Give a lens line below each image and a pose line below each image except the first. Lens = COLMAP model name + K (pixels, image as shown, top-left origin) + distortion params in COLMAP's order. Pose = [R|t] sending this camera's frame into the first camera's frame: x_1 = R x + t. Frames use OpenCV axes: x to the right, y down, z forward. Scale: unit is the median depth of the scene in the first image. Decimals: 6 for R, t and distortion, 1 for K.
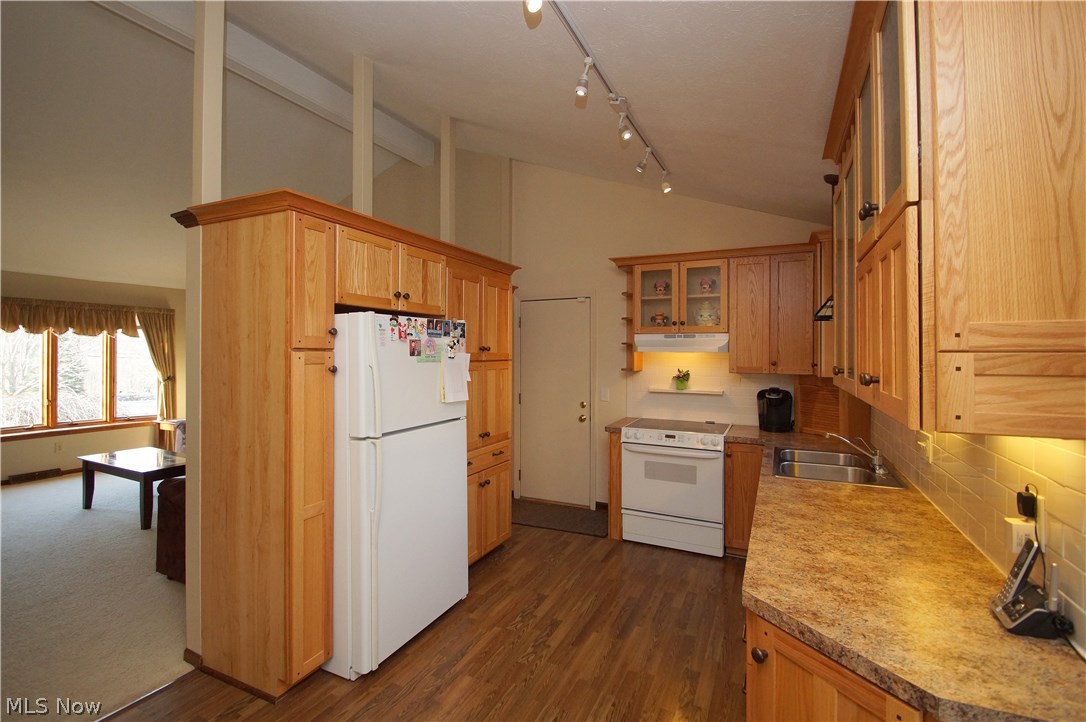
lens RADIAL K [[491.8, 0, 541.3], [0, 491.8, 349.2], [0, 0, 1]] dist [0.011006, -0.017468]
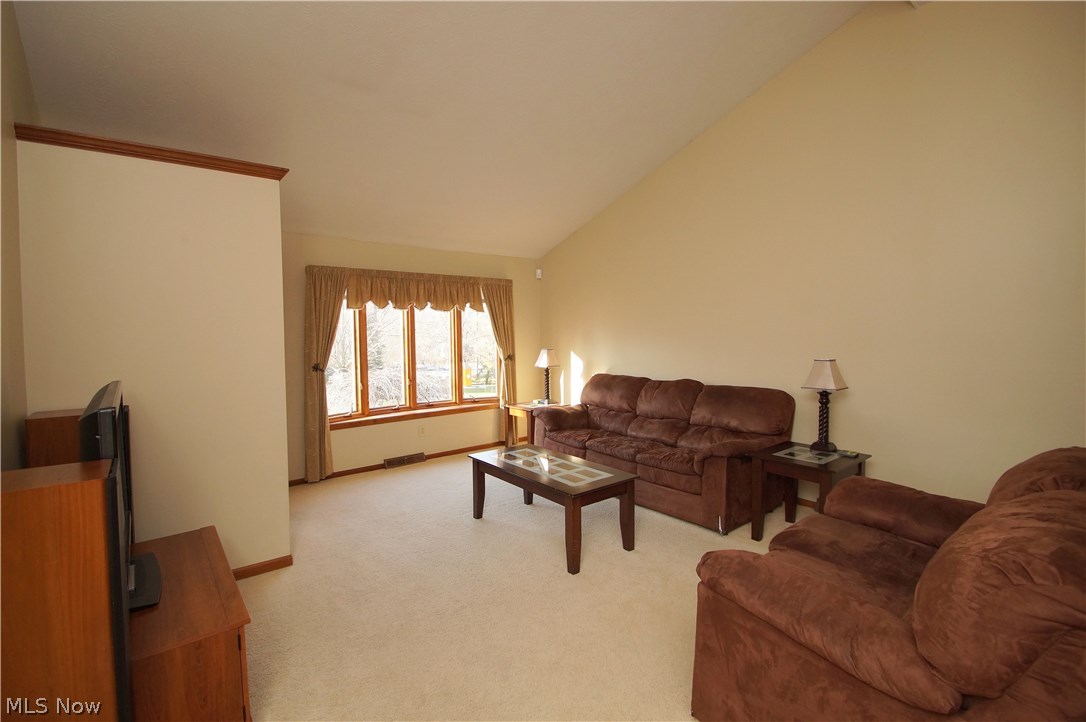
lens RADIAL K [[491.8, 0, 541.3], [0, 491.8, 349.2], [0, 0, 1]] dist [0.011006, -0.017468]
pose [[0.911993, 0.003886, -0.410188, -0.357518], [0.015770, 0.998884, 0.044526, 0.006113], [0.409903, -0.047076, 0.910914, 0.219019]]
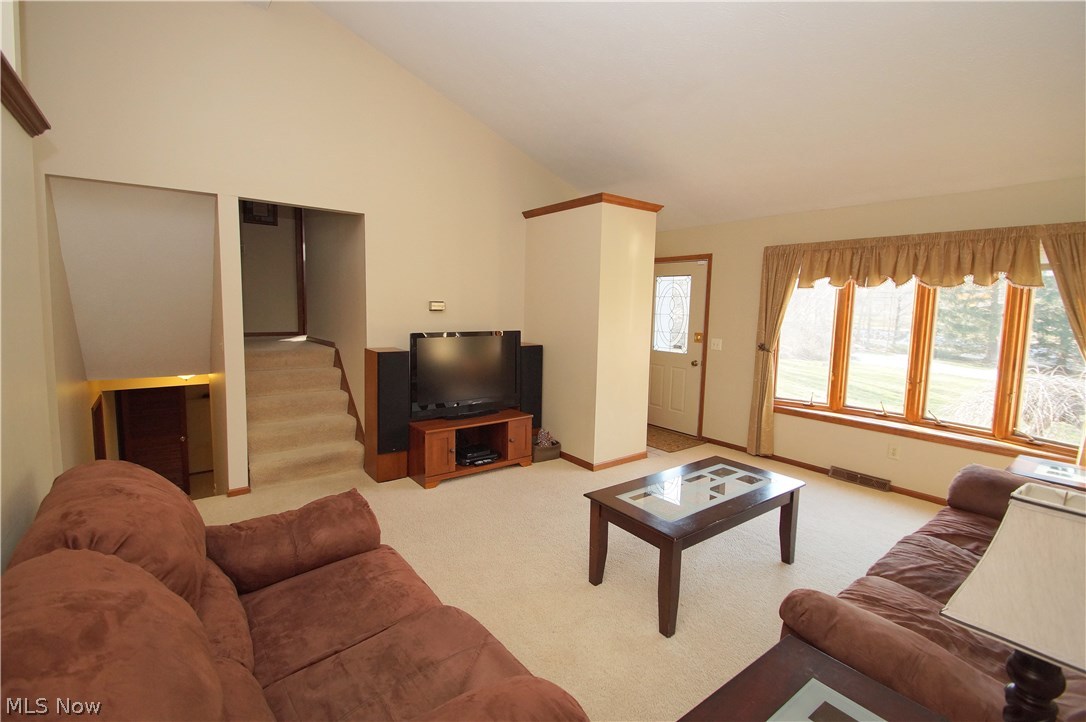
lens RADIAL K [[491.8, 0, 541.3], [0, 491.8, 349.2], [0, 0, 1]] dist [0.011006, -0.017468]
pose [[-0.449471, 0.067512, -0.890740, -0.140813], [-0.016984, 0.996314, 0.084084, 0.006714], [0.893134, 0.052921, -0.446667, 0.784074]]
